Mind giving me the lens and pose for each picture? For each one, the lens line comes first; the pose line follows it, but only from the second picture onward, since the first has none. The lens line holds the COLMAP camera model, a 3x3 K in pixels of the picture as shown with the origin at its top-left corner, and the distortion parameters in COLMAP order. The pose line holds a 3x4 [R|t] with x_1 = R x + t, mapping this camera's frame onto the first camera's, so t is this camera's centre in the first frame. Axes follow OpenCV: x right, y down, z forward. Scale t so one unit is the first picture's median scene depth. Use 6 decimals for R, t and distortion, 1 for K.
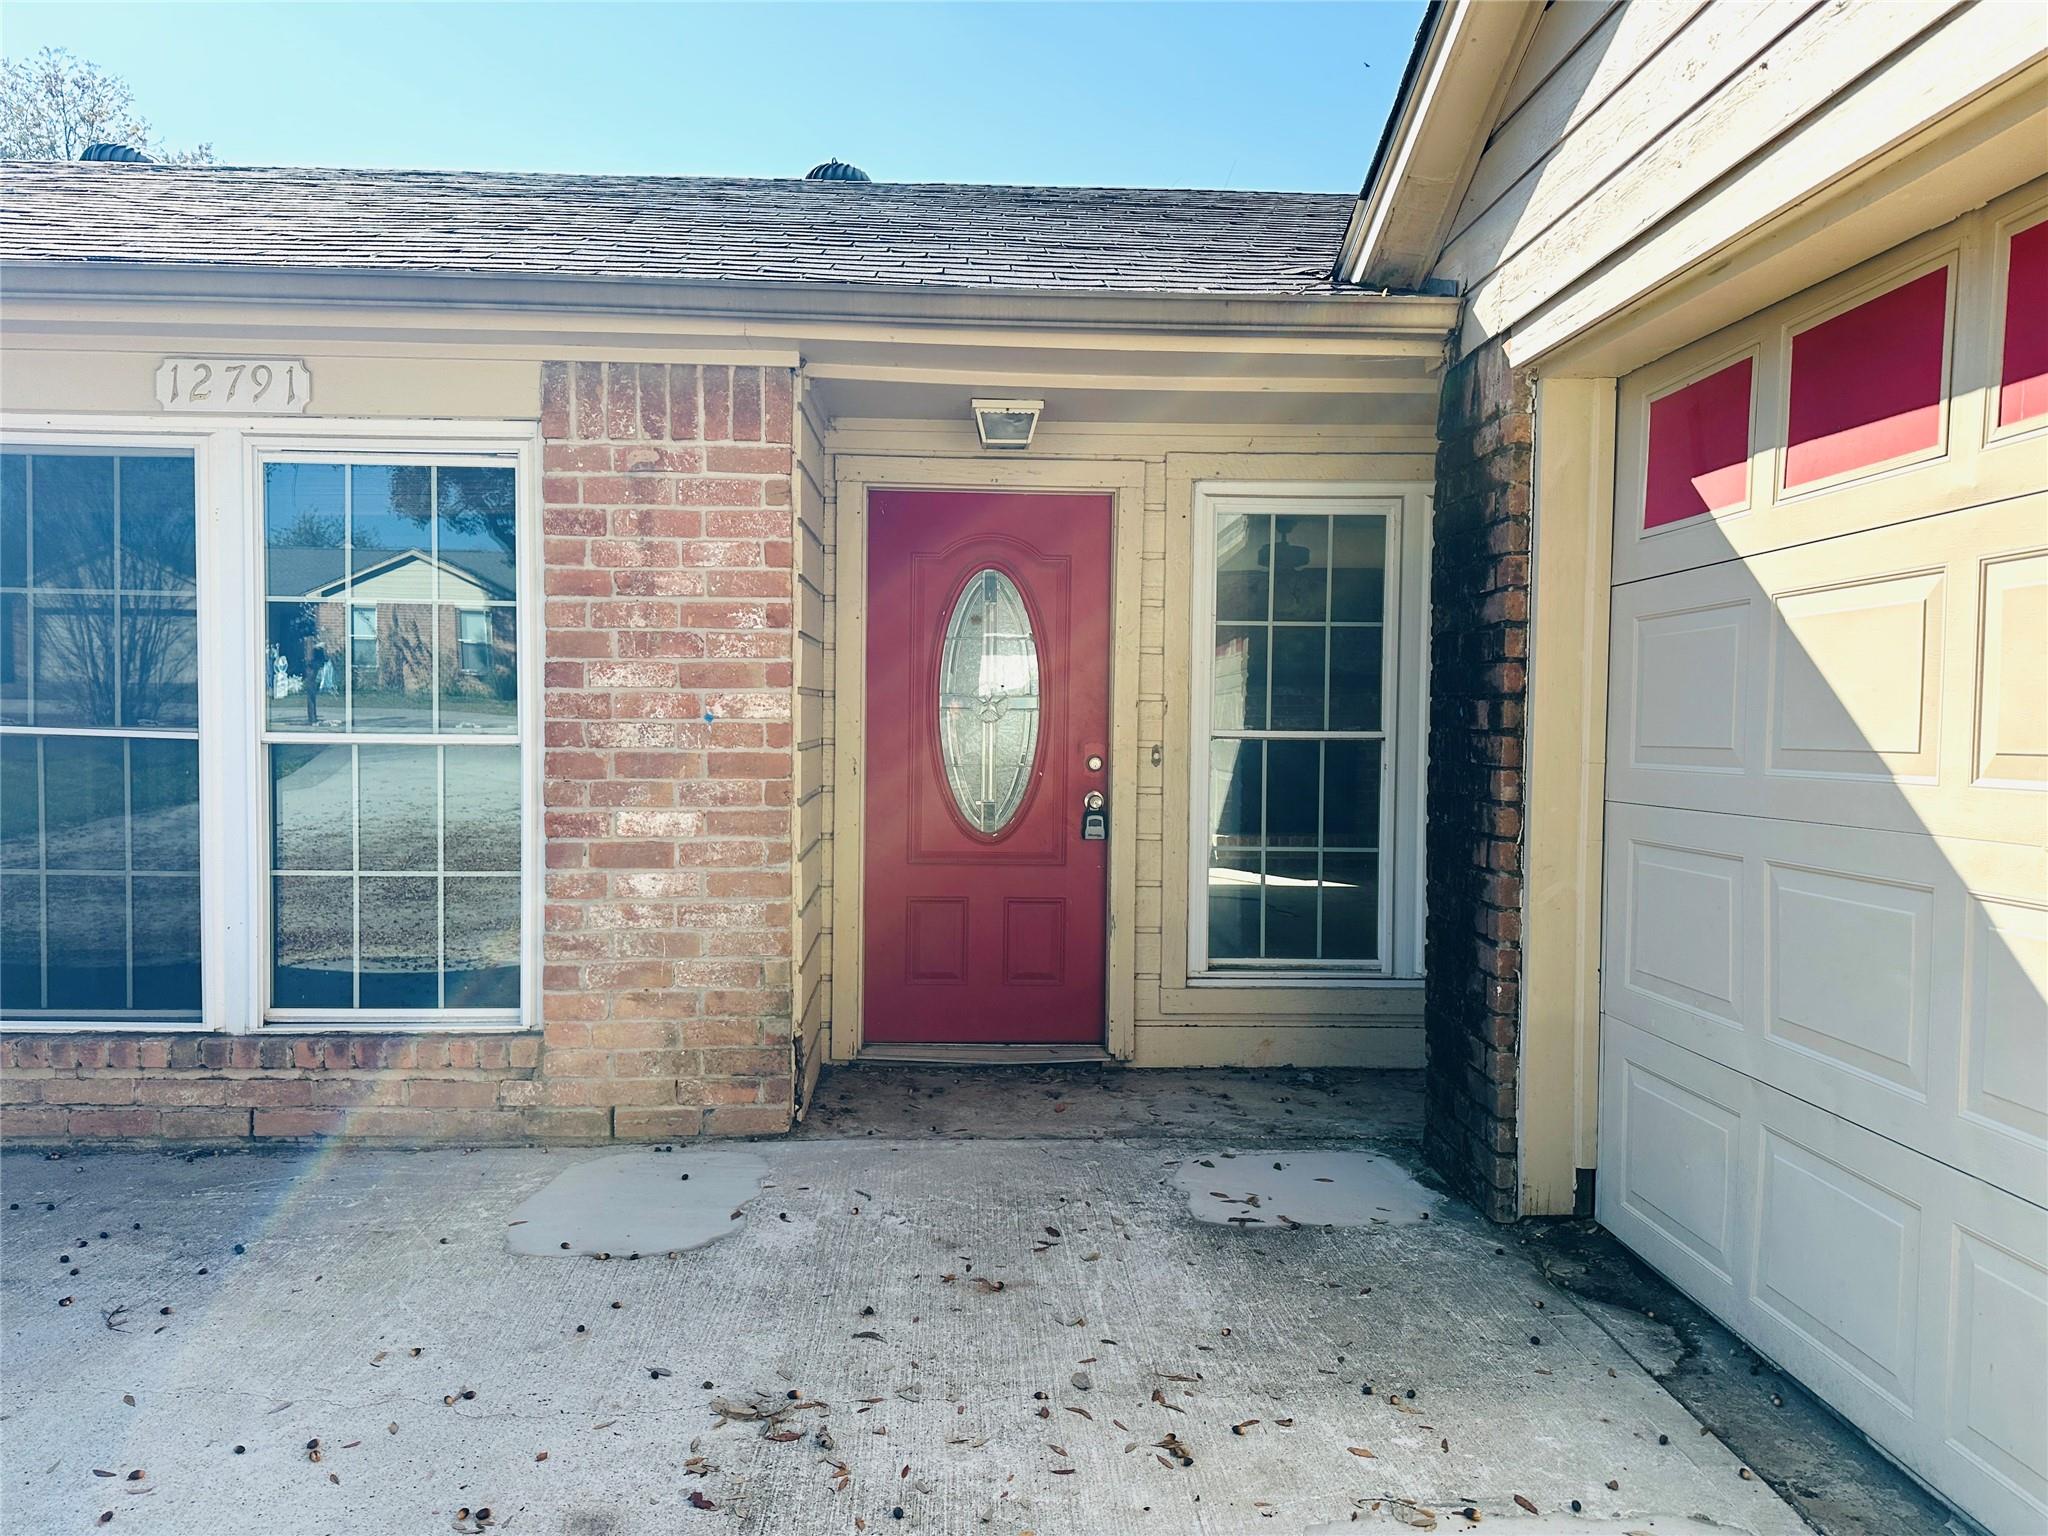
lens RADIAL K [[1447.8, 0, 1024.0], [0, 1447.8, 768.0], [0, 0, 1]] dist [0.076075, -0.103305]
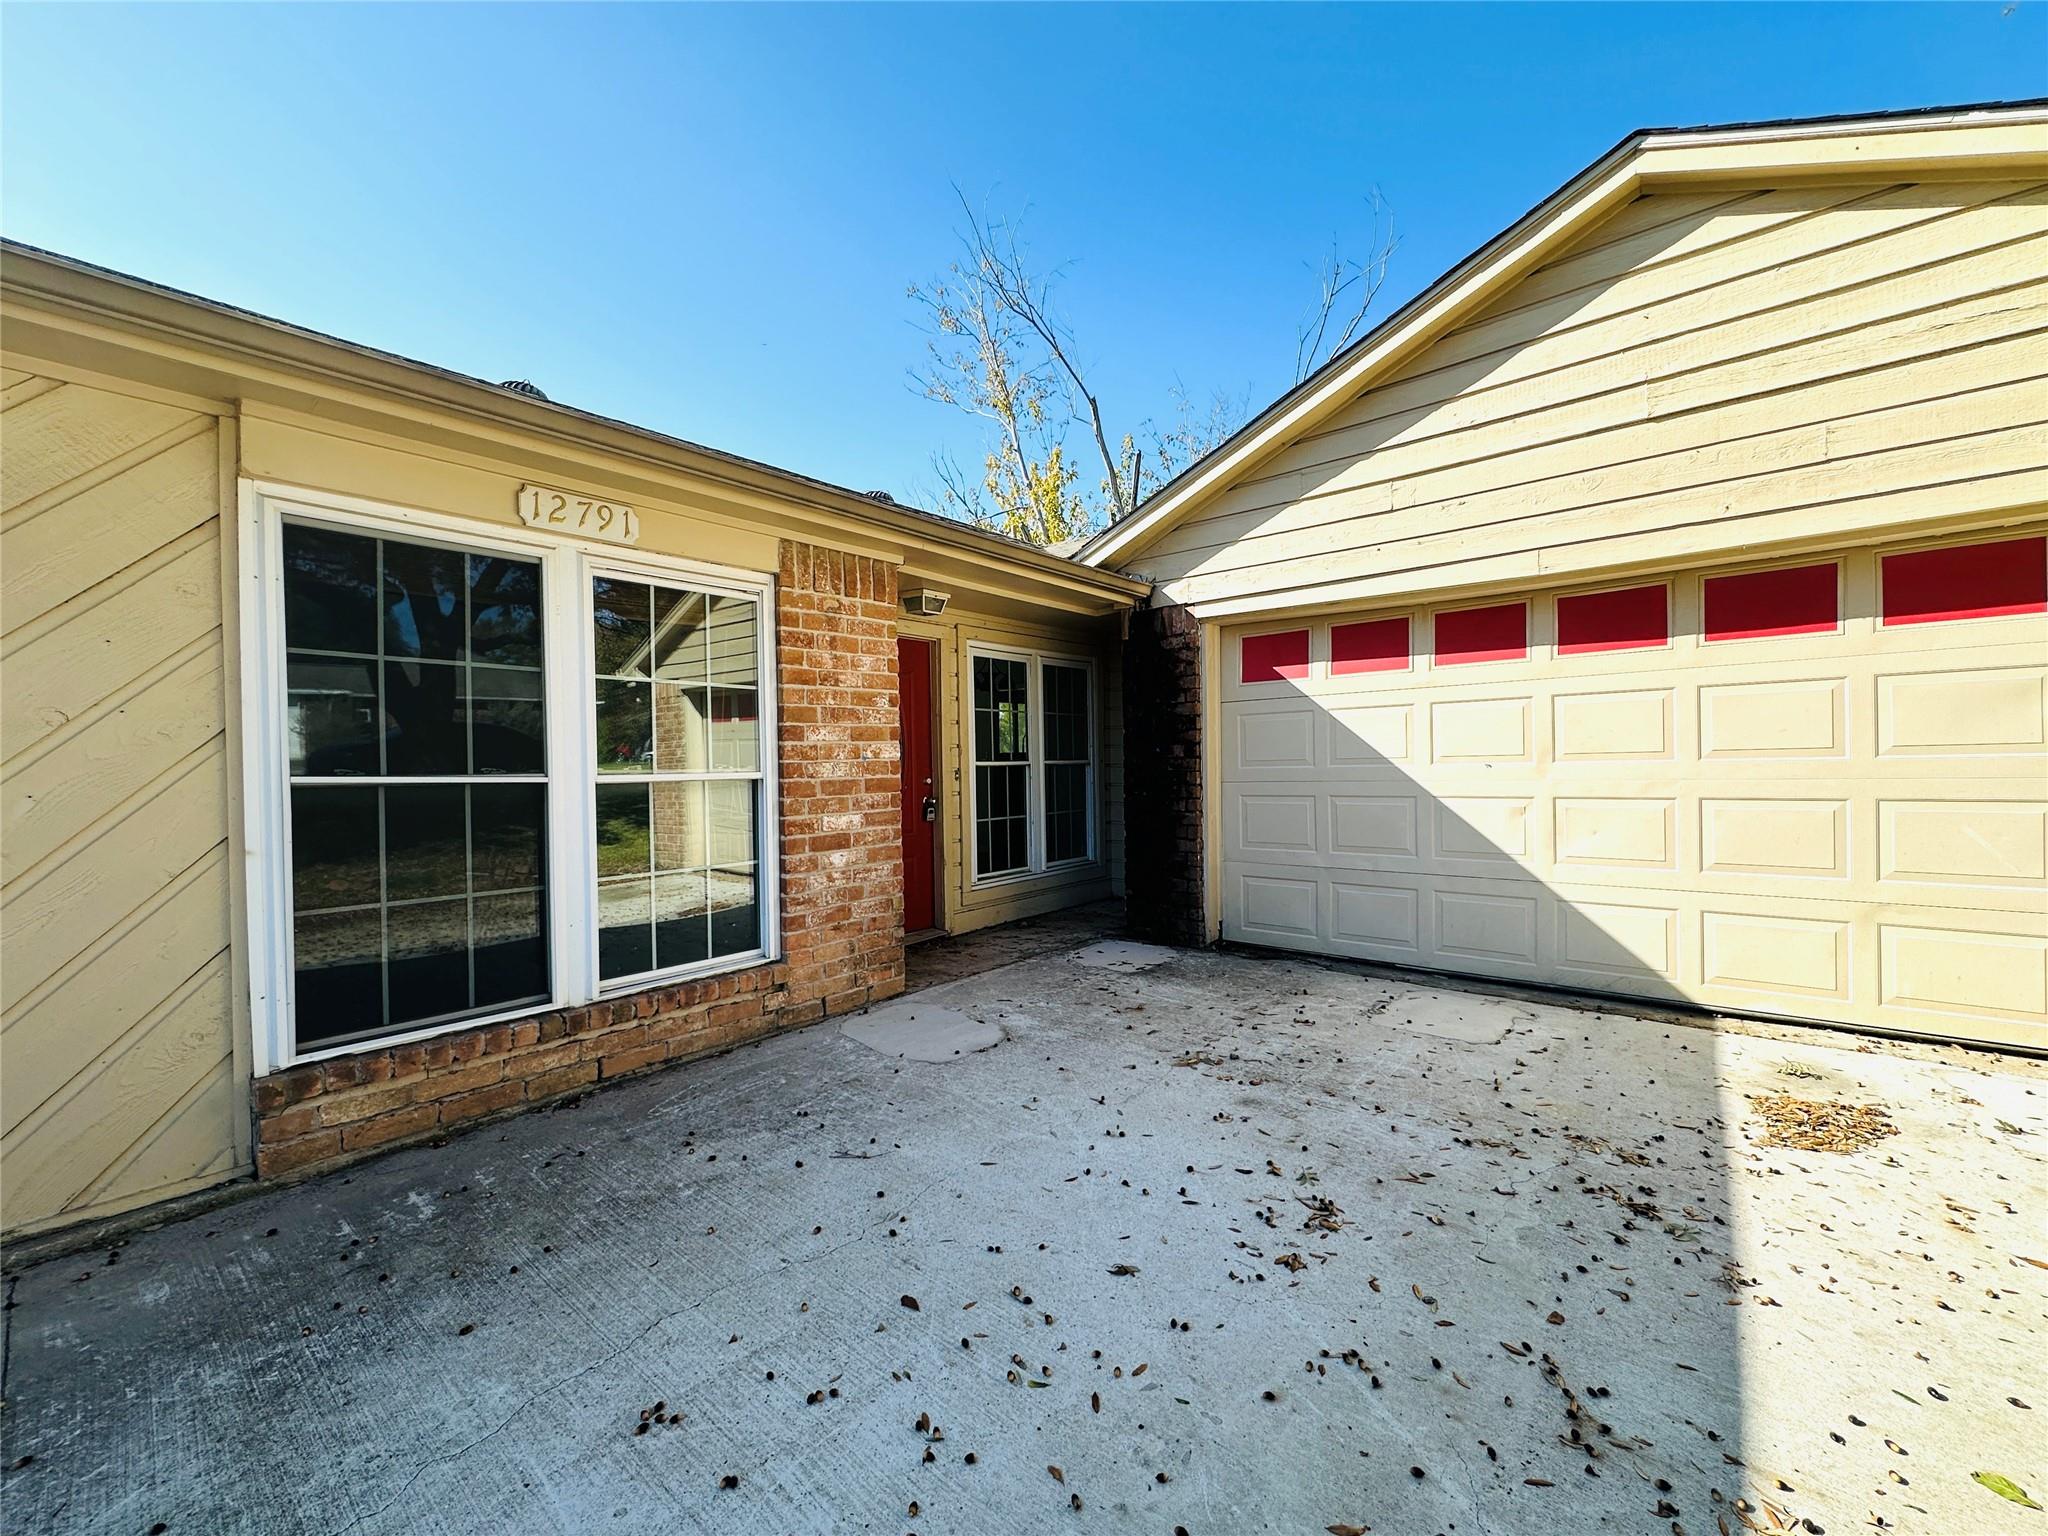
lens RADIAL K [[826.0, 0, 1024.0], [0, 826.0, 768.0], [0, 0, 1]] dist [-0.001677, -0.000116]
pose [[0.675797, -0.025095, 0.736660, -0.814361], [0.046725, 0.998869, -0.008837, -0.005943], [-0.735605, 0.040392, 0.676205, 0.201550]]
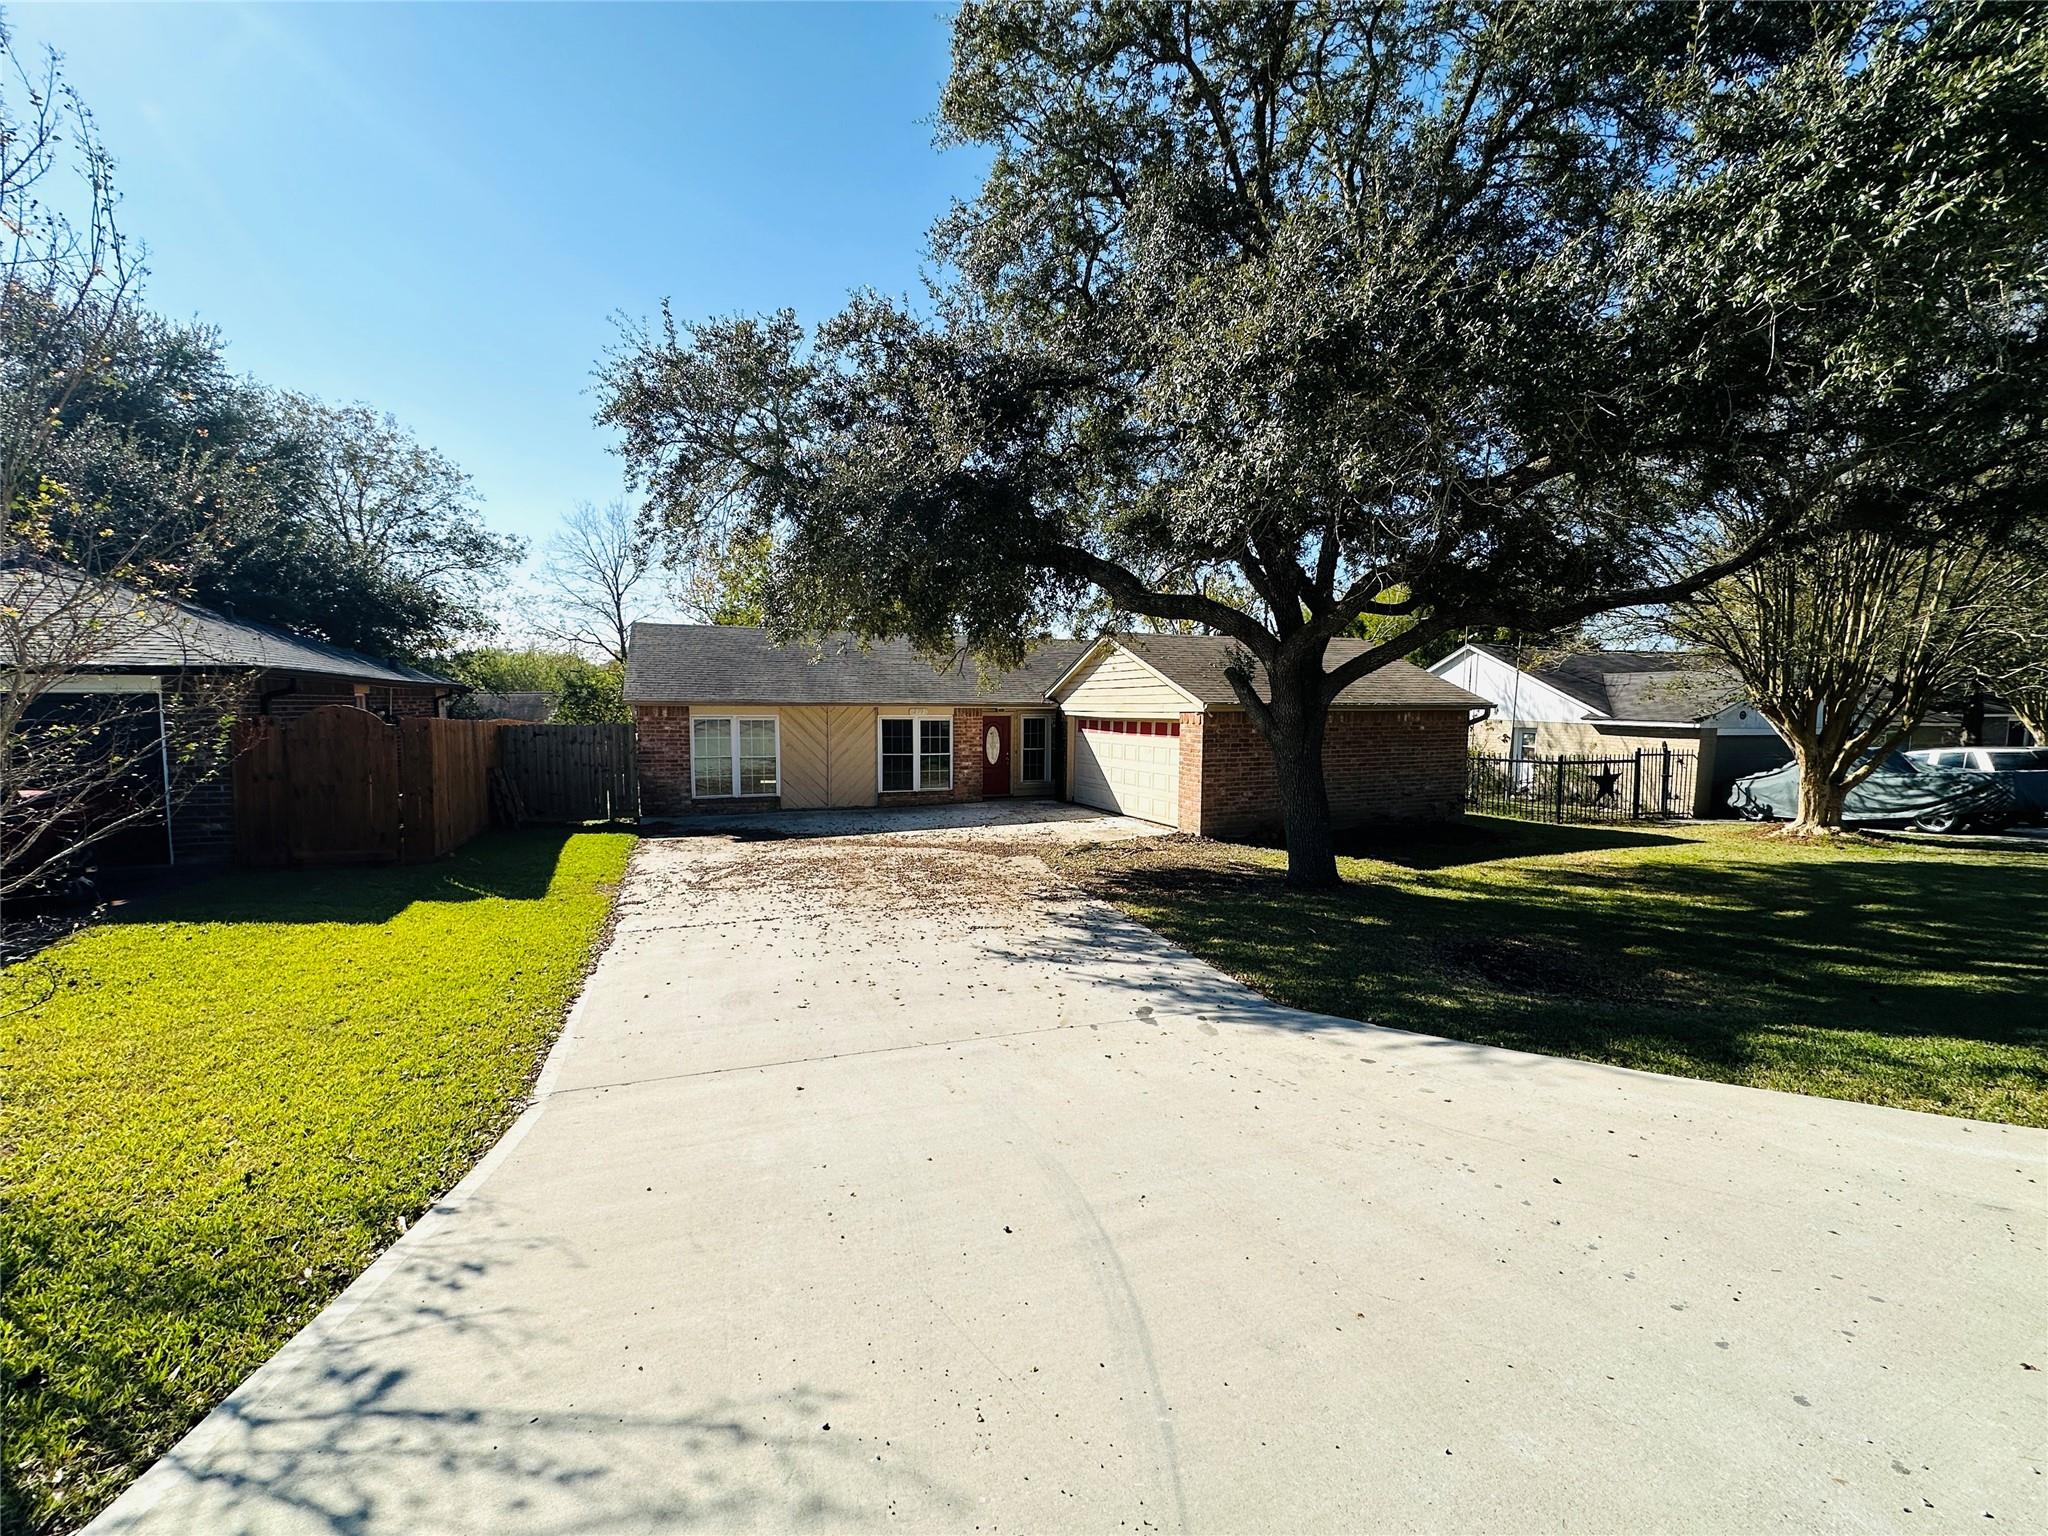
lens RADIAL K [[826.0, 0, 1024.0], [0, 826.0, 768.0], [0, 0, 1]] dist [-0.001677, -0.000116]
pose [[0.945859, -0.031346, 0.323061, -1.459128], [0.013645, 0.998286, 0.056911, -0.199777], [-0.324291, -0.049422, 0.944666, -3.513581]]
